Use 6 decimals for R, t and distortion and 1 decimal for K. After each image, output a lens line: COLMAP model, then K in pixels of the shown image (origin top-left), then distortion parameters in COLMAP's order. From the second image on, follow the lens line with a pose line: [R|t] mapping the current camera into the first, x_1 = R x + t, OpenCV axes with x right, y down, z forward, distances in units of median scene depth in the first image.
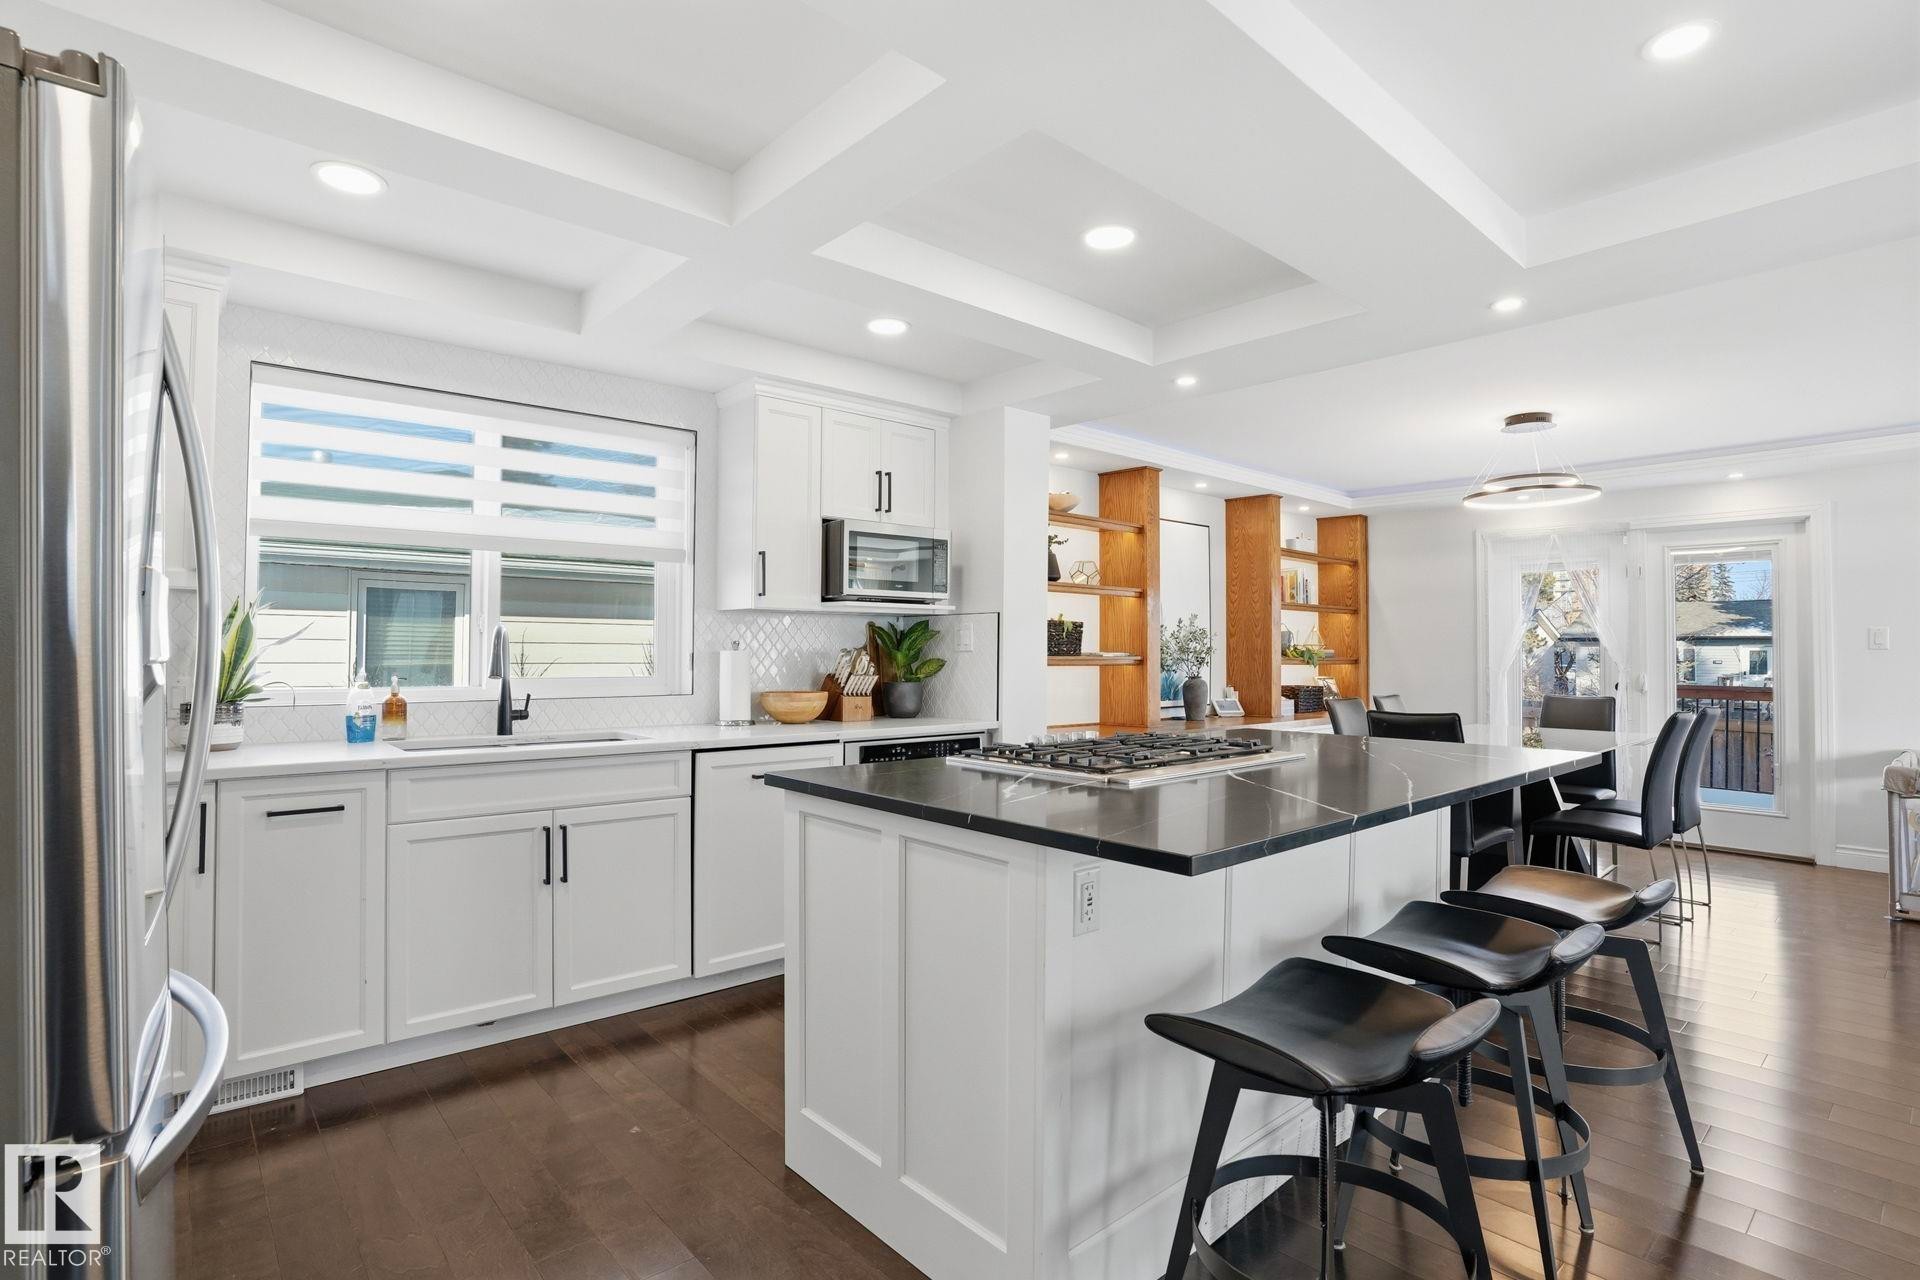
lens RADIAL K [[944.1, 0, 957.2], [0, 944.1, 630.3], [0, 0, 1]] dist [-0.074412, 0.035340]
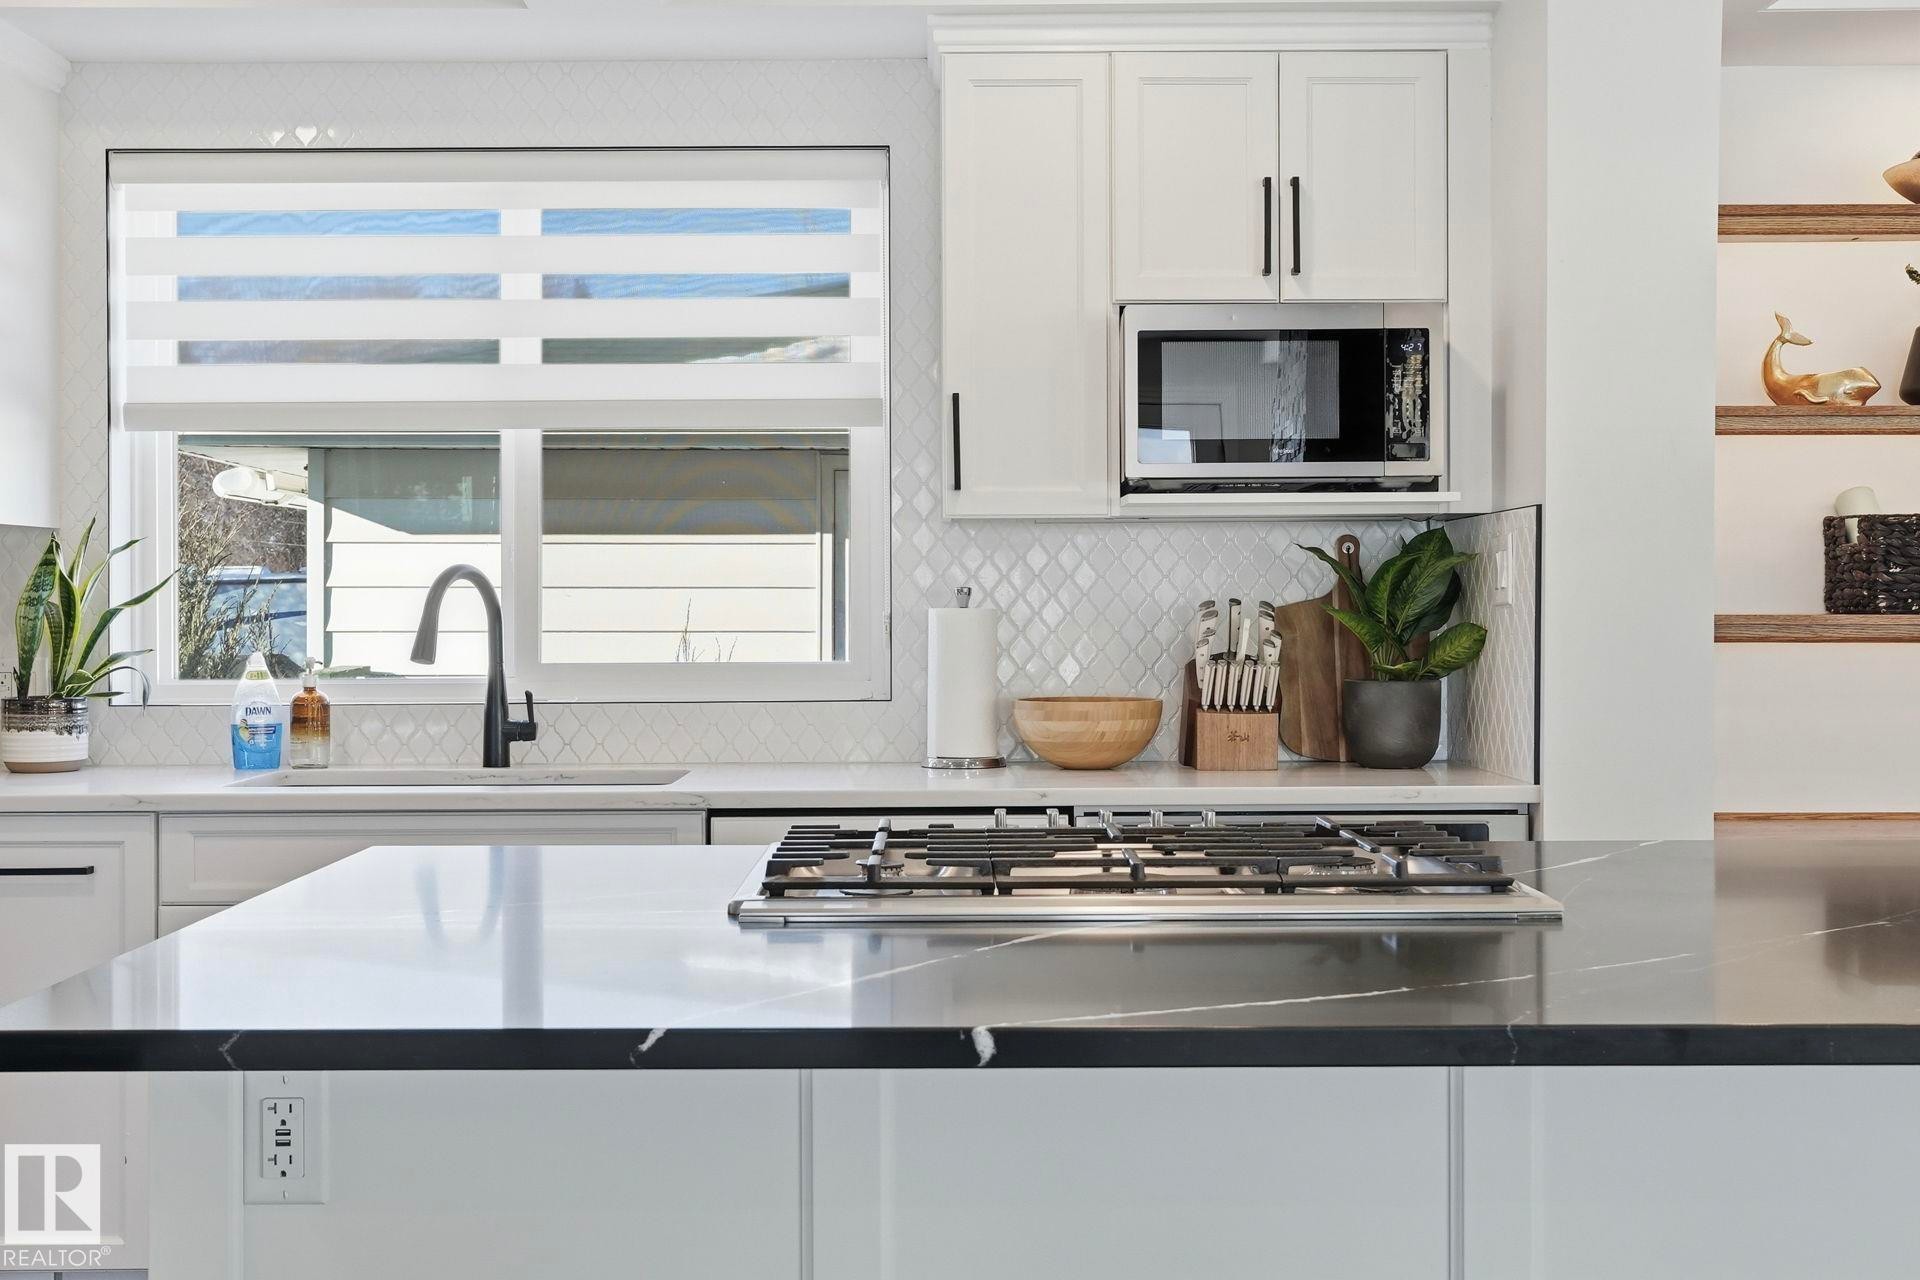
lens RADIAL K [[2259.4, 0, 960.1], [0, 2259.4, 596.0], [0, 0, 1]] dist [0.007361, 0.002574]
pose [[0.753153, -0.009900, -0.657771, 0.555272], [0.023307, 0.999661, 0.011641, 0.002923], [0.657433, -0.024098, 0.753128, 0.171132]]
